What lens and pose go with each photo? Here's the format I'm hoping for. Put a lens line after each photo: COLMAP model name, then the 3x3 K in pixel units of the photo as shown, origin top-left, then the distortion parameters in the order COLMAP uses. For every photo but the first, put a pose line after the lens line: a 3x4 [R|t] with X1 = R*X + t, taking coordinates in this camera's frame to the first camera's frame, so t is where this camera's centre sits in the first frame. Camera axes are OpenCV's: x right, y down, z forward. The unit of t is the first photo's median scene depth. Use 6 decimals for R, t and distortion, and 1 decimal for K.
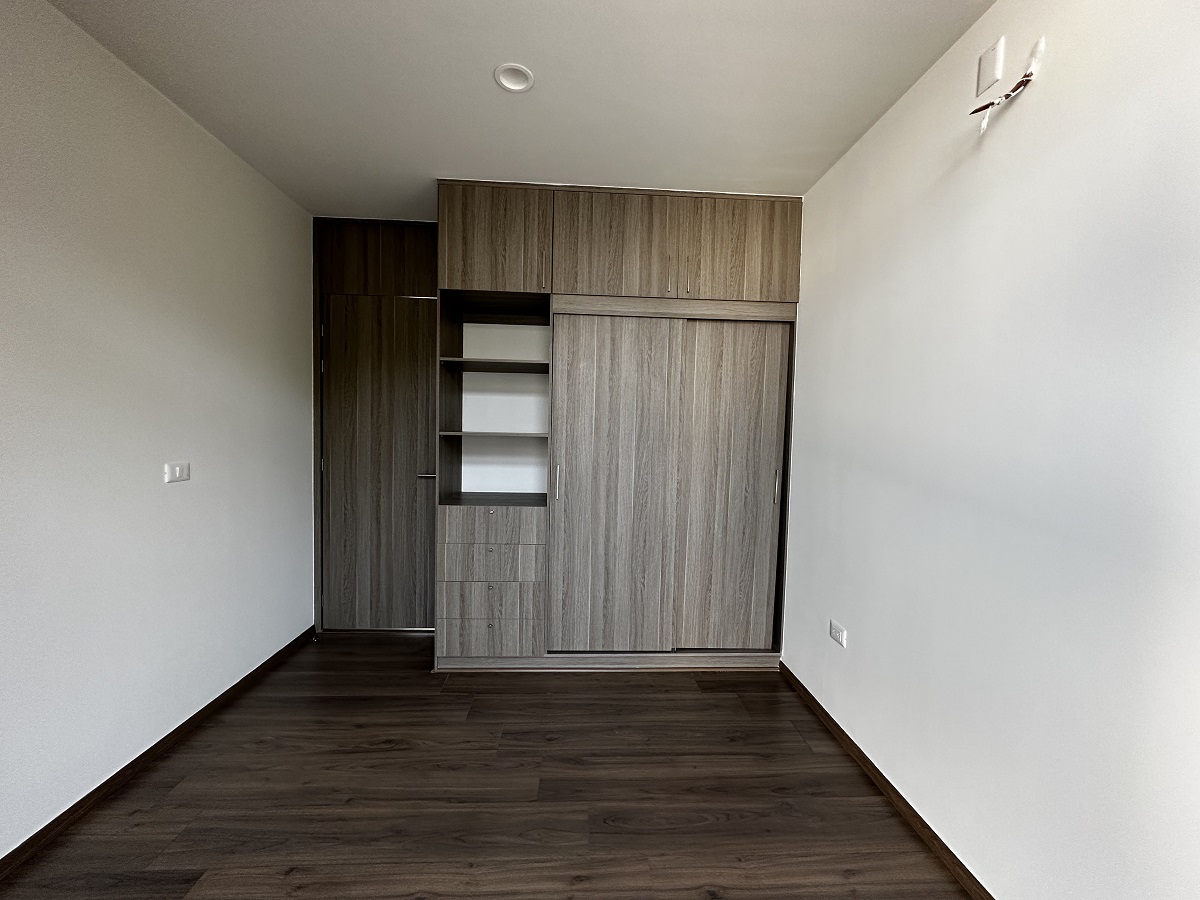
lens RADIAL K [[481.1, 0, 600.6], [0, 481.1, 450.7], [0, 0, 1]] dist [-0.002431, -0.000030]
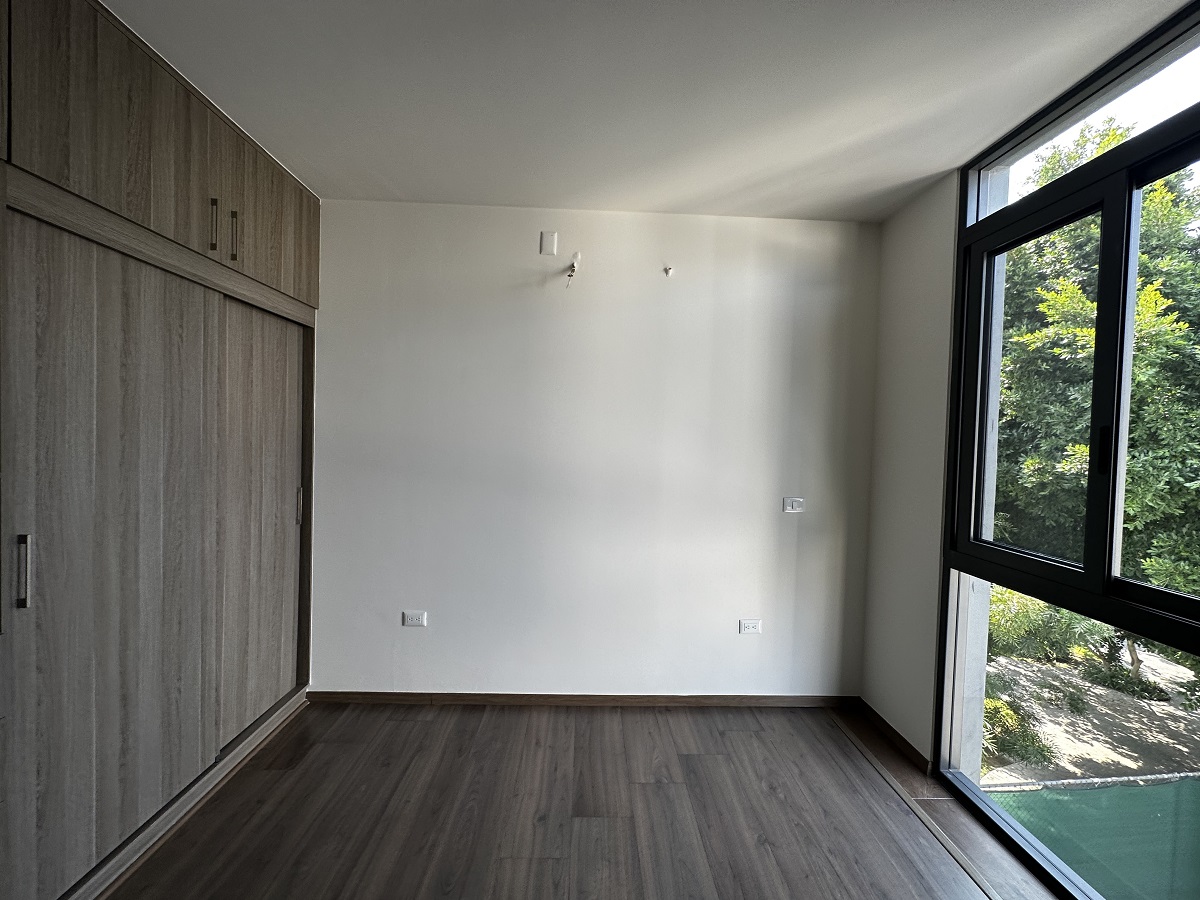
lens RADIAL K [[481.1, 0, 600.6], [0, 481.1, 450.7], [0, 0, 1]] dist [-0.002431, -0.000030]
pose [[0.025408, -0.049431, 0.998454, -0.531505], [0.016807, 0.998657, 0.049013, -0.065818], [-0.999536, 0.015536, 0.026204, 0.418839]]
